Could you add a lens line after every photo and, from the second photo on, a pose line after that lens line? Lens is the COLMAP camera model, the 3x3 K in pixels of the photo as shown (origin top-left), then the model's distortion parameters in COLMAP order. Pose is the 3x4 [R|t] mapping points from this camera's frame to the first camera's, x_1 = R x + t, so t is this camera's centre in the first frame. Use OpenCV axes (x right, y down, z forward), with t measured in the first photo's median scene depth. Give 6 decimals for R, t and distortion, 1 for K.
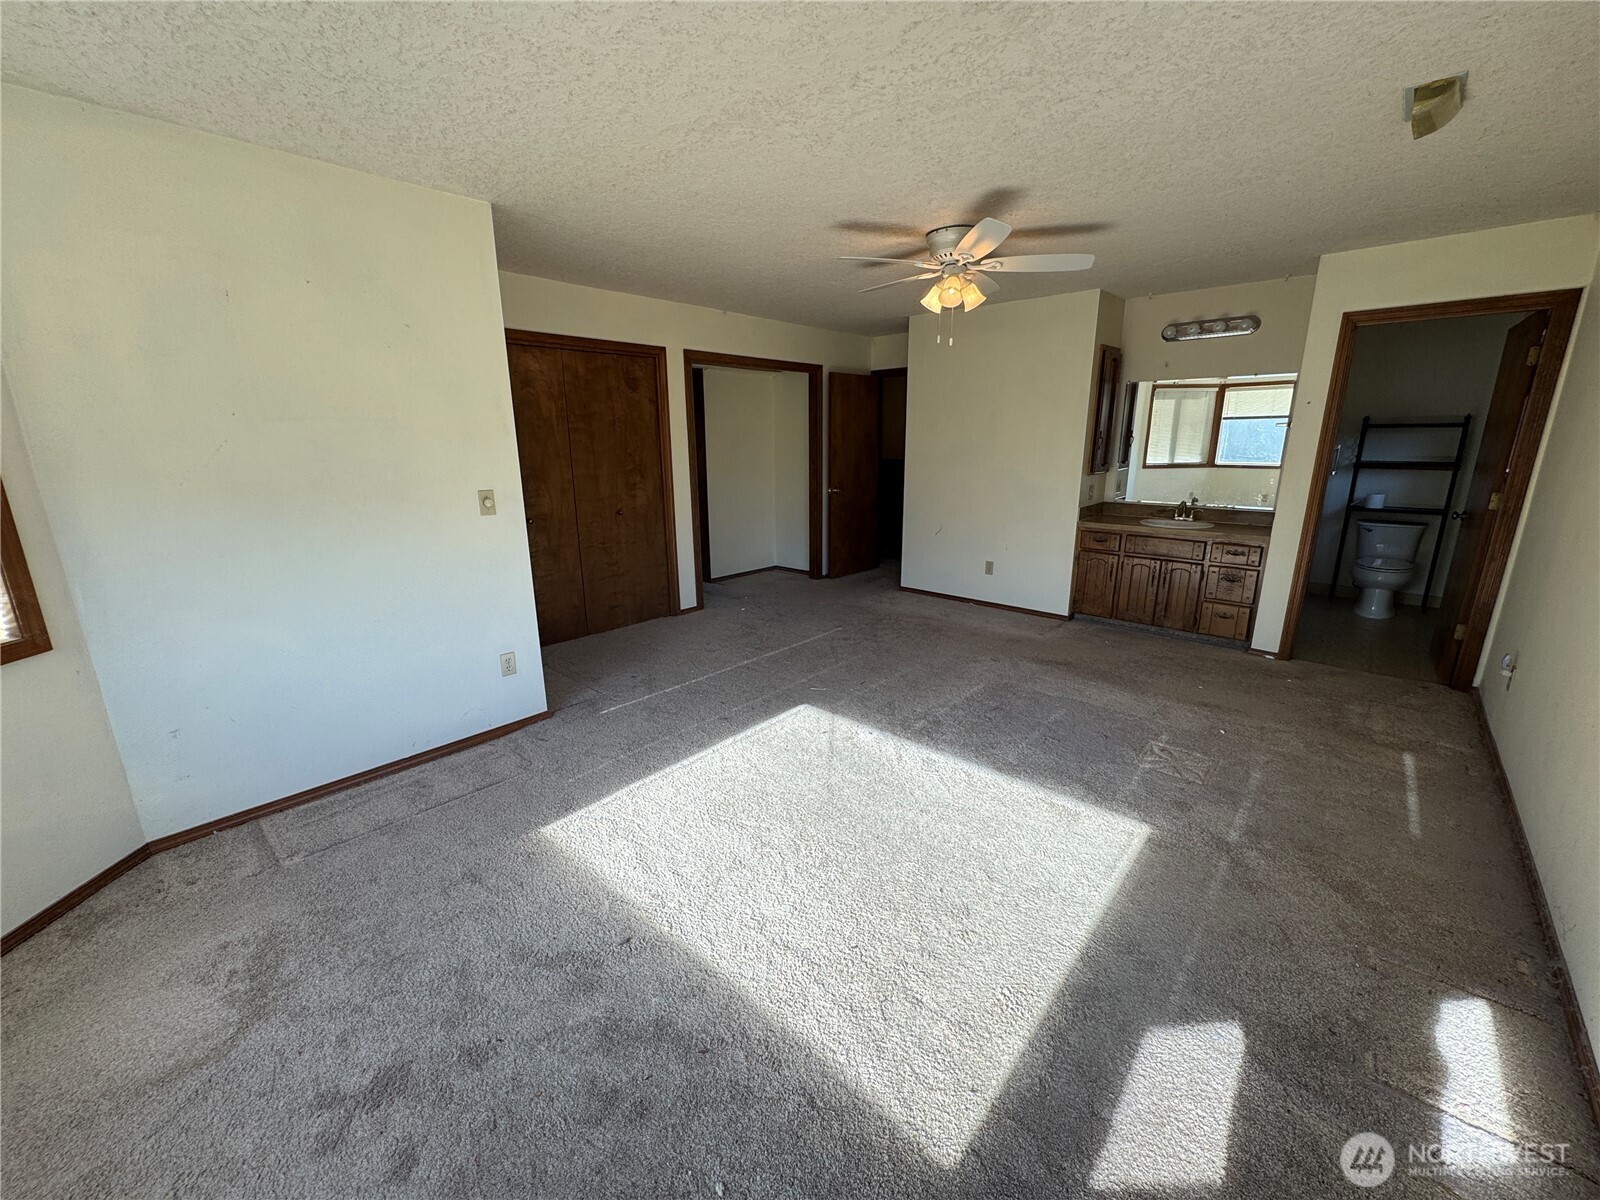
lens RADIAL K [[639.4, 0, 802.6], [0, 639.4, 599.6], [0, 0, 1]] dist [-0.002646, 0.000061]
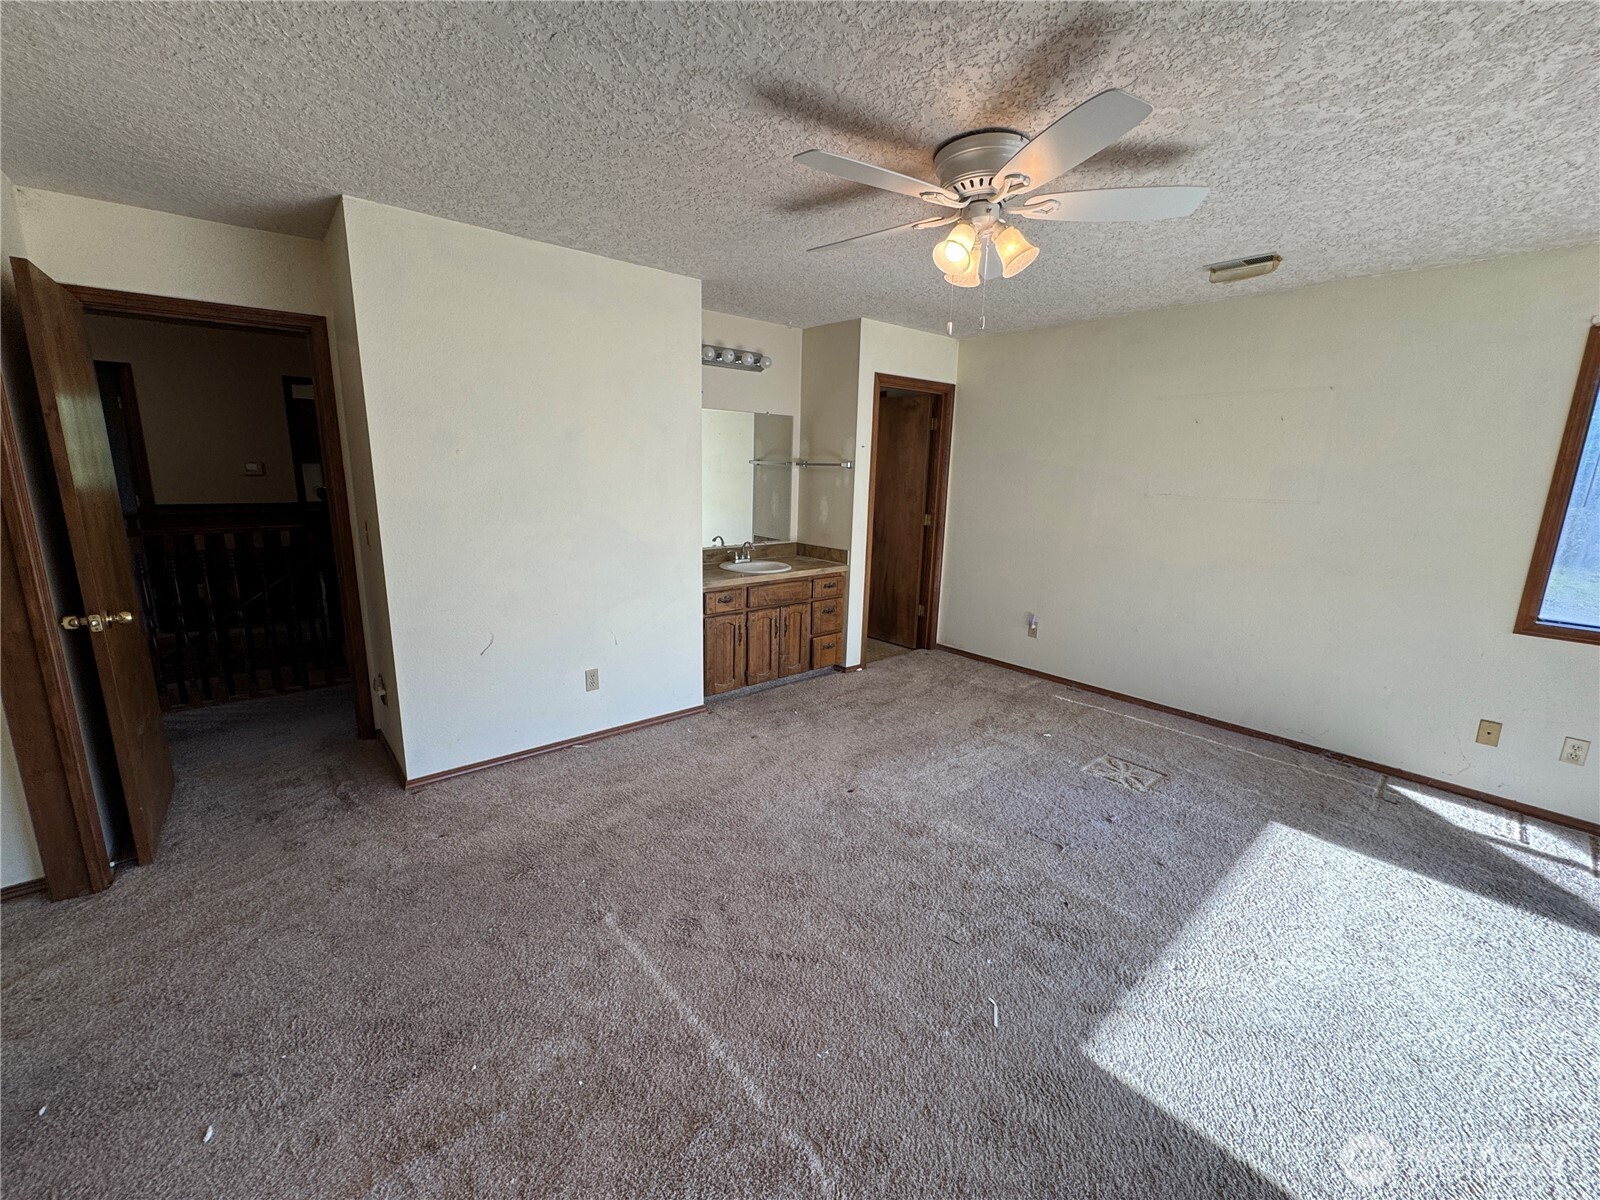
lens RADIAL K [[639.4, 0, 801.6], [0, 639.4, 597.1], [0, 0, 1]] dist [-0.002646, 0.000061]
pose [[0.124639, -0.189771, 0.973885, -0.319716], [0.222234, 0.961941, 0.159002, -0.214351], [-0.966994, 0.196612, 0.162068, 0.818772]]
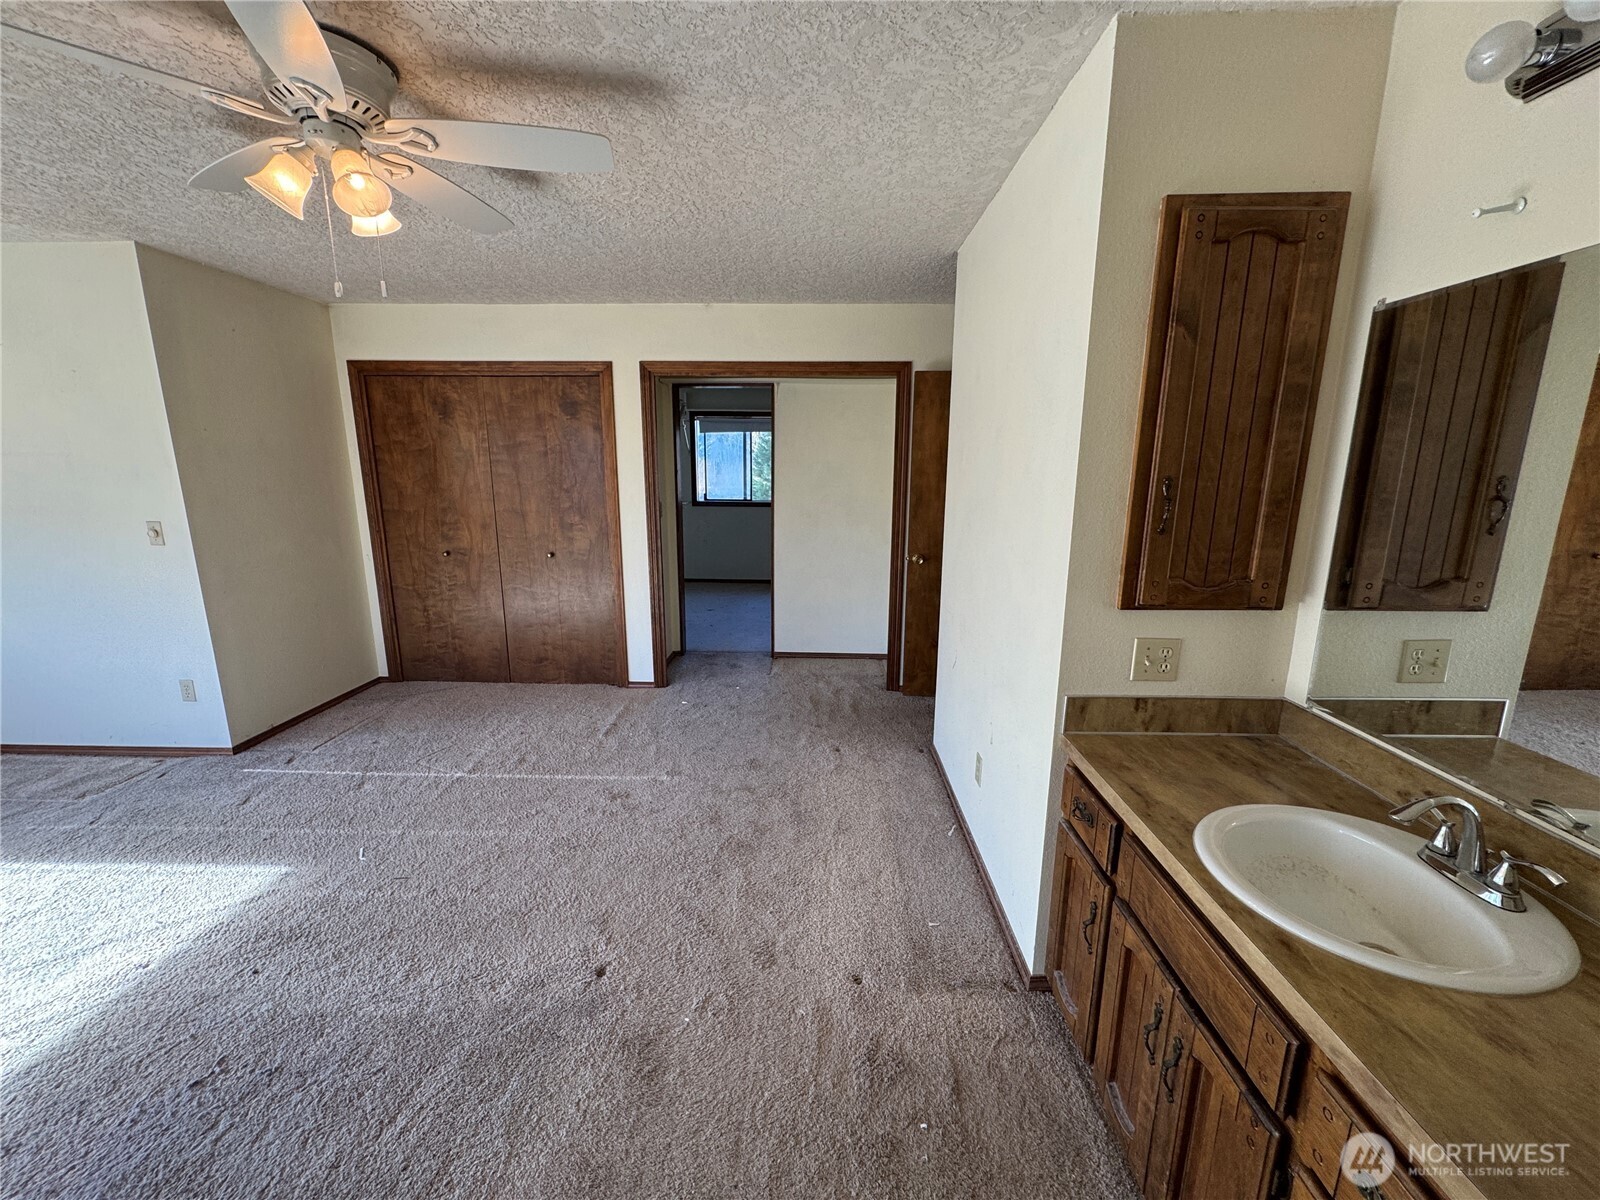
lens RADIAL K [[639.4, 0, 797.9], [0, 639.4, 598.7], [0, 0, 1]] dist [-0.002646, 0.000061]
pose [[0.649958, 0.165001, -0.741842, 0.622606], [-0.196421, 0.979451, 0.045757, -0.193764], [0.734148, 0.115973, 0.669012, 0.702757]]
